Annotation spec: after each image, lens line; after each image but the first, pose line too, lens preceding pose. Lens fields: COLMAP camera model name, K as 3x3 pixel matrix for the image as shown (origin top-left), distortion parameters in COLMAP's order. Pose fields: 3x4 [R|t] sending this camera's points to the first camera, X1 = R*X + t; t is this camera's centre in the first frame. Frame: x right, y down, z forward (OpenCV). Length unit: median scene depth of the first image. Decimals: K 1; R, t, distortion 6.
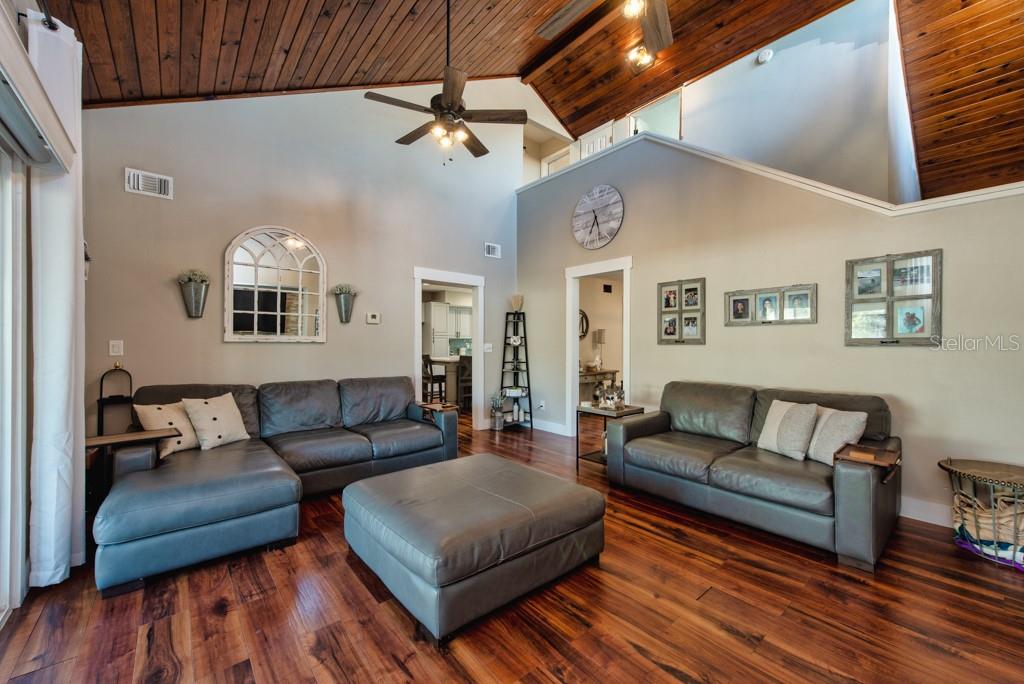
lens RADIAL K [[400.1, 0, 507.1], [0, 400.1, 340.9], [0, 0, 1]] dist [0.011727, -0.000337]
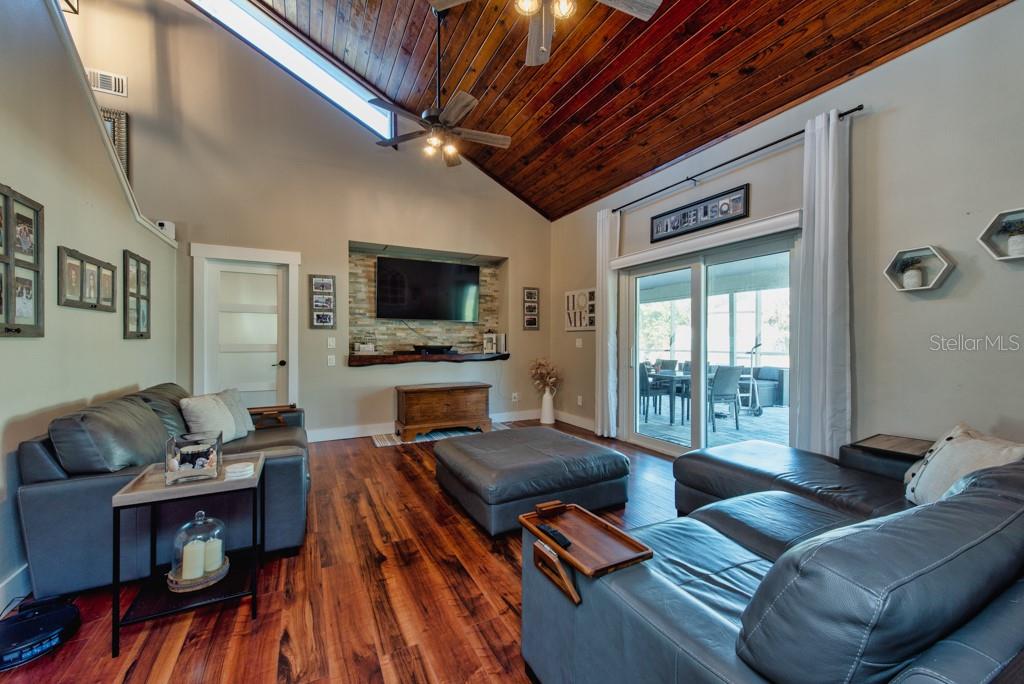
lens RADIAL K [[400.1, 0, 521.6], [0, 400.1, 342.7], [0, 0, 1]] dist [0.011727, -0.000337]
pose [[-0.981278, -0.010495, 0.192312, -0.212856], [-0.011160, 0.999935, -0.002370, 0.015856], [-0.192274, -0.004472, -0.981331, 1.489941]]
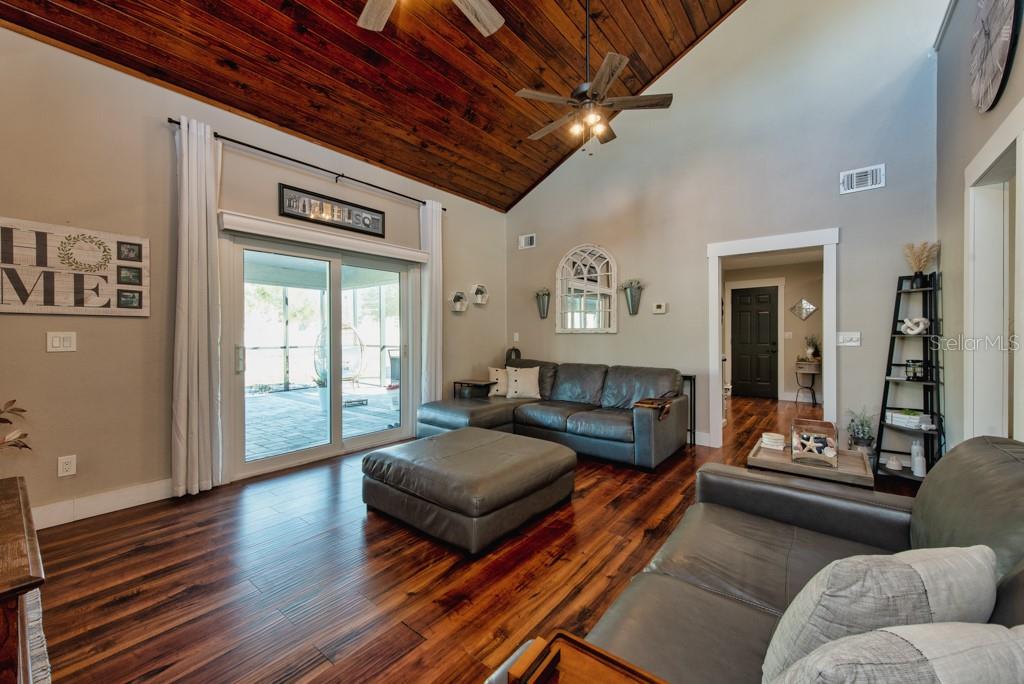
lens RADIAL K [[400.1, 0, 510.1], [0, 400.1, 336.8], [0, 0, 1]] dist [0.011727, -0.000337]
pose [[0.199375, 0.001656, -0.979922, 0.734464], [0.011144, 0.999930, 0.003957, 0.008298], [0.979860, -0.011709, 0.199342, 0.564325]]
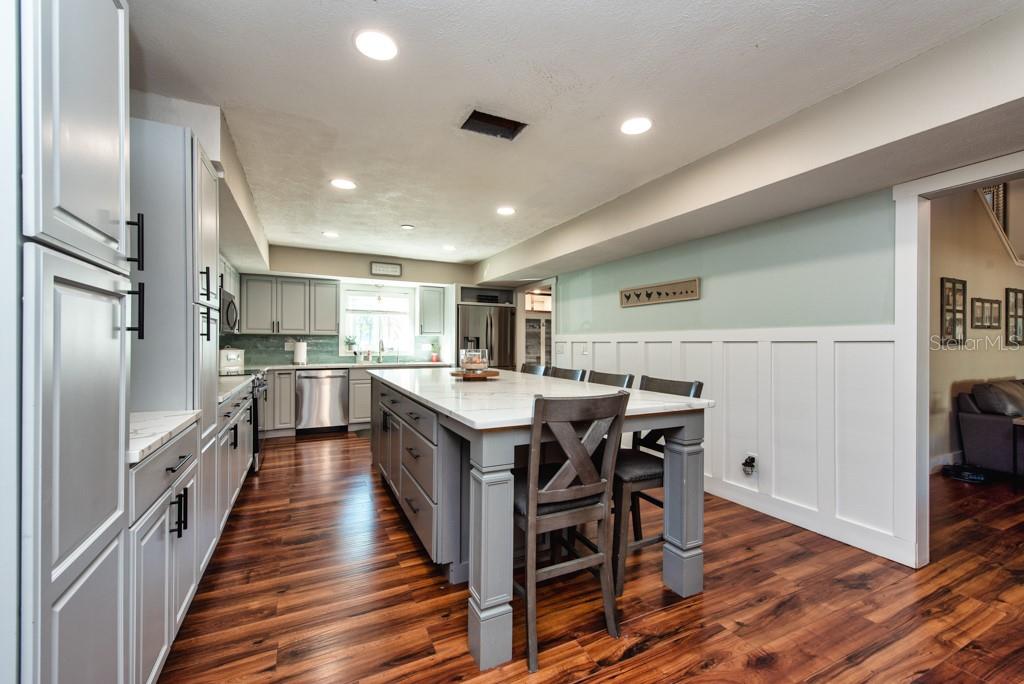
lens RADIAL K [[400.1, 0, 503.1], [0, 400.1, 344.3], [0, 0, 1]] dist [0.011727, -0.000337]
pose [[0.253377, -0.003577, 0.967361, -0.910635], [-0.009497, 0.999936, 0.006185, 0.017946], [-0.967321, -0.010755, 0.253327, 2.052249]]
